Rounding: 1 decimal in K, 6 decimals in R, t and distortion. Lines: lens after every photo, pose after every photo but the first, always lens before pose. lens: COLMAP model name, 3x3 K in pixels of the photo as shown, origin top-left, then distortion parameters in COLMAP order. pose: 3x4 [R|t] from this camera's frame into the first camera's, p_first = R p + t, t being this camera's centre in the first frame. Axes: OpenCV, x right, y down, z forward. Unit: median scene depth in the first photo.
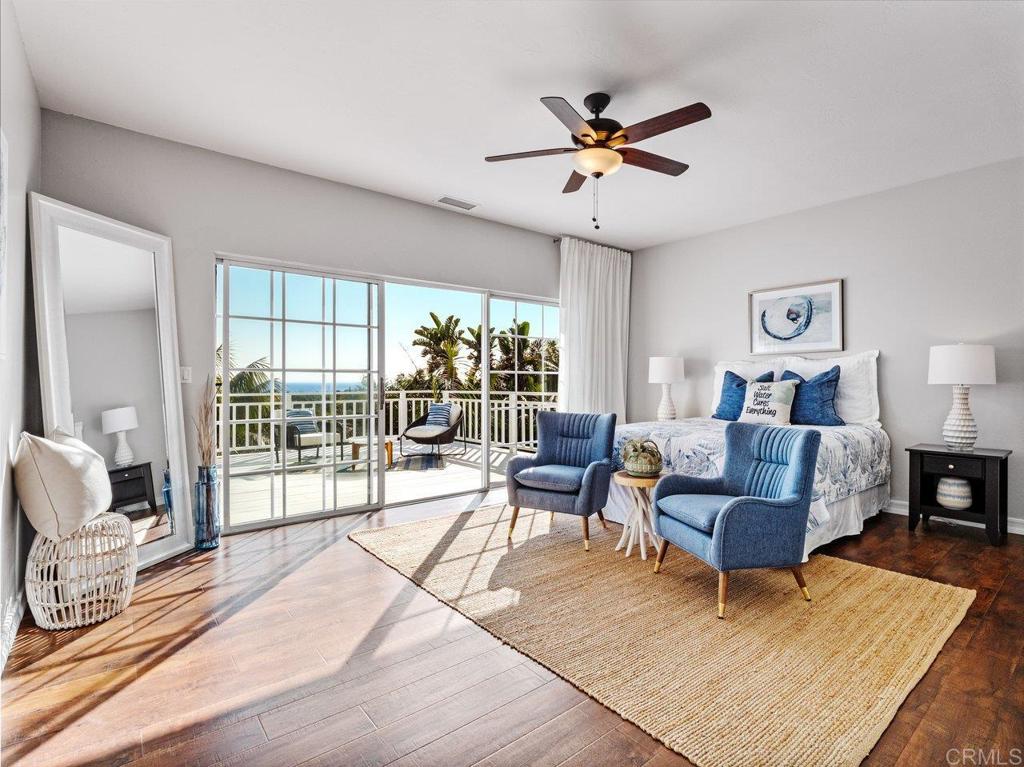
lens RADIAL K [[501.3, 0, 508.0], [0, 501.3, 381.7], [0, 0, 1]] dist [-0.009376, -0.001619]
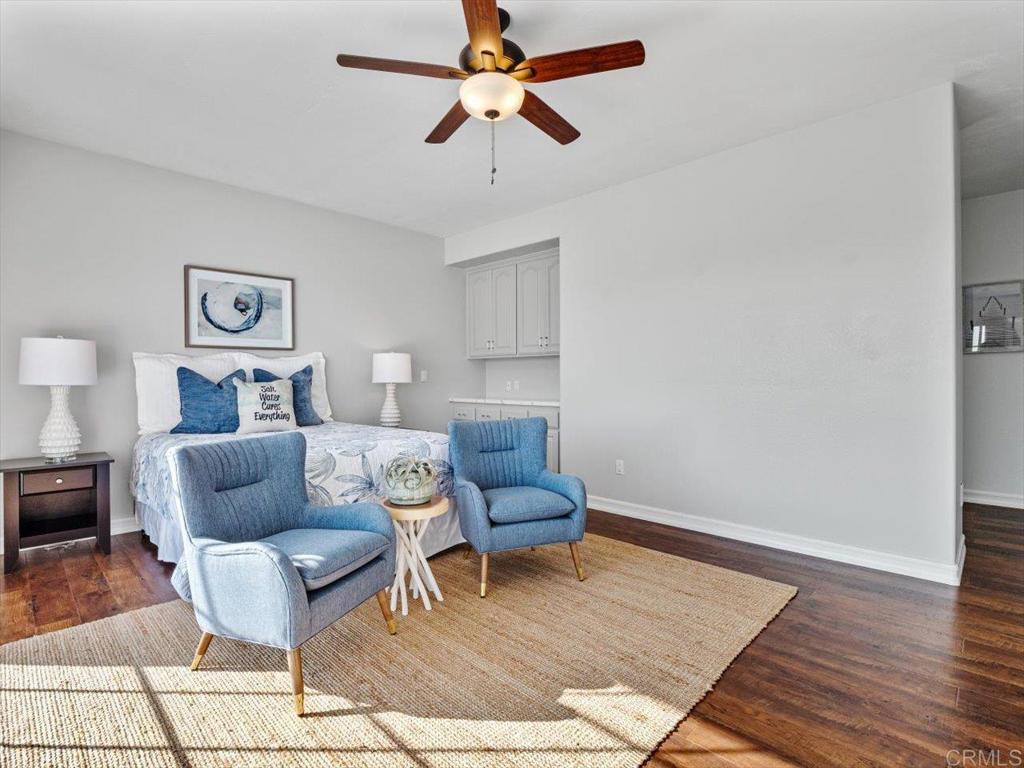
lens RADIAL K [[501.3, 0, 508.0], [0, 501.3, 382.2], [0, 0, 1]] dist [-0.009376, -0.001619]
pose [[-0.122116, -0.003333, 0.992510, -0.372138], [0.005501, 0.999977, 0.004034, 0.000166], [-0.992501, 0.005953, -0.122095, 0.676876]]
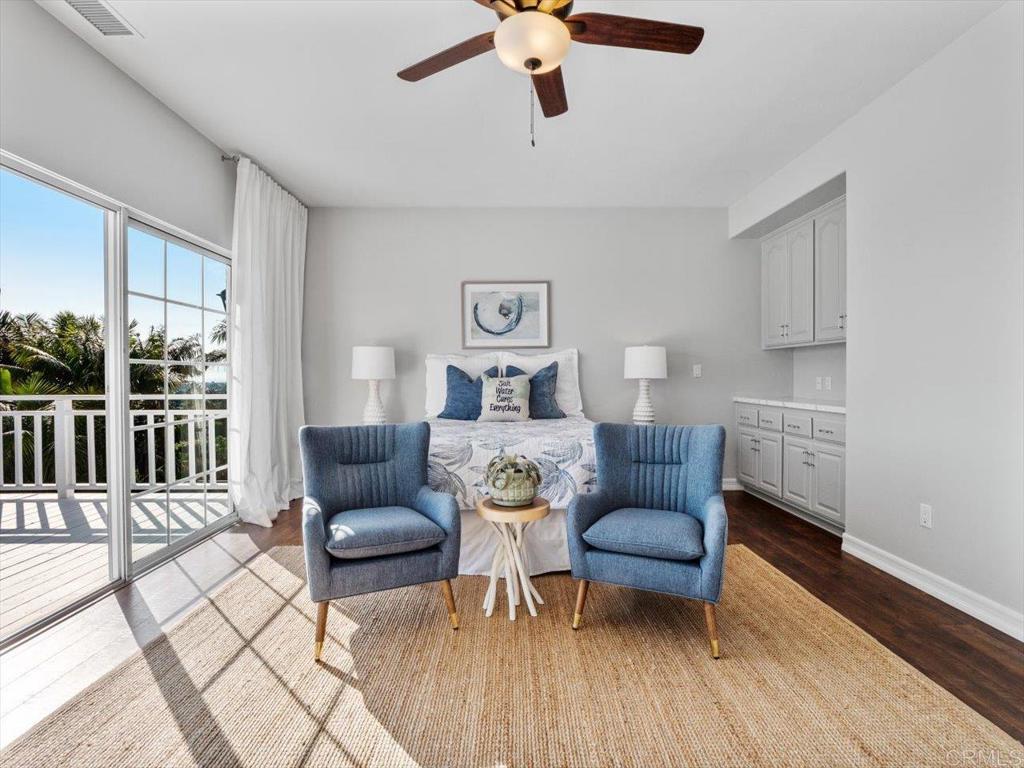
lens RADIAL K [[501.3, 0, 508.0], [0, 501.3, 382.2], [0, 0, 1]] dist [-0.009376, -0.001619]
pose [[0.619740, -0.010011, 0.784743, -0.227635], [0.002946, 0.999941, 0.010430, 0.000317], [-0.784802, -0.004151, 0.619733, 0.389086]]
